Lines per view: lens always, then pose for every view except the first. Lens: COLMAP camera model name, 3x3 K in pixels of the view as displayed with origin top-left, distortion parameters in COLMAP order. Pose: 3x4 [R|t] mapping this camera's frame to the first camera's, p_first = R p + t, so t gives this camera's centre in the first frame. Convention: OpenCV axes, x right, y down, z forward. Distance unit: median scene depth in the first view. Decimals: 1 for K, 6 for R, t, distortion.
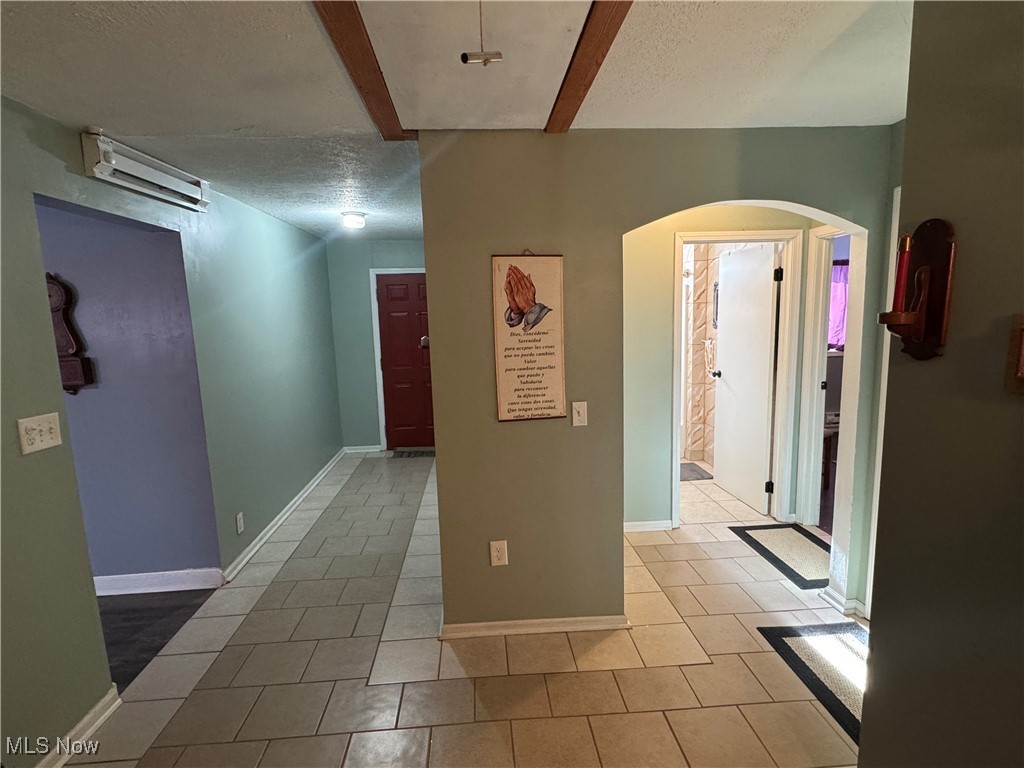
lens RADIAL K [[519.7, 0, 512.4], [0, 519.7, 385.6], [0, 0, 1]] dist [-0.001929, 0.000350]
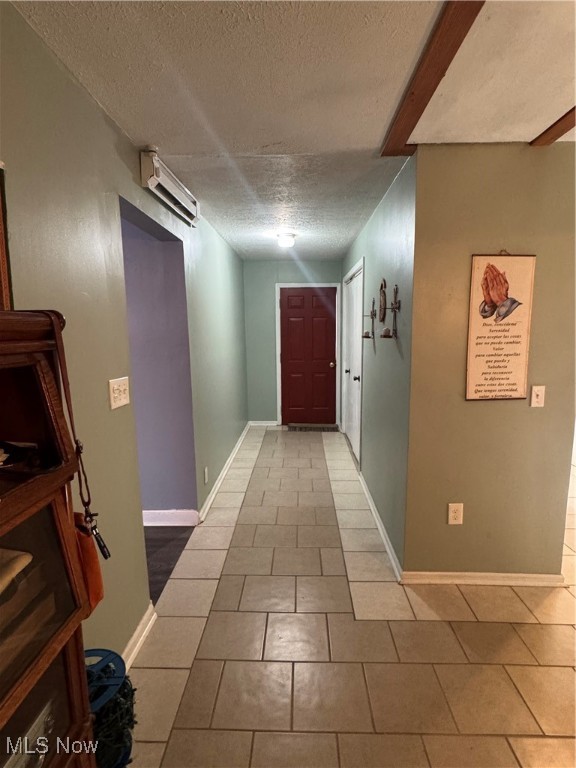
lens RADIAL K [[389.7, 0, 288.0], [0, 389.7, 384.0], [0, 0, 1]] dist [-0.001929, 0.000350]
pose [[0.995074, 0.034253, -0.093034, -0.340107], [-0.033900, 0.999411, 0.005372, 0.041404], [0.093163, -0.002192, 0.995648, 0.101474]]
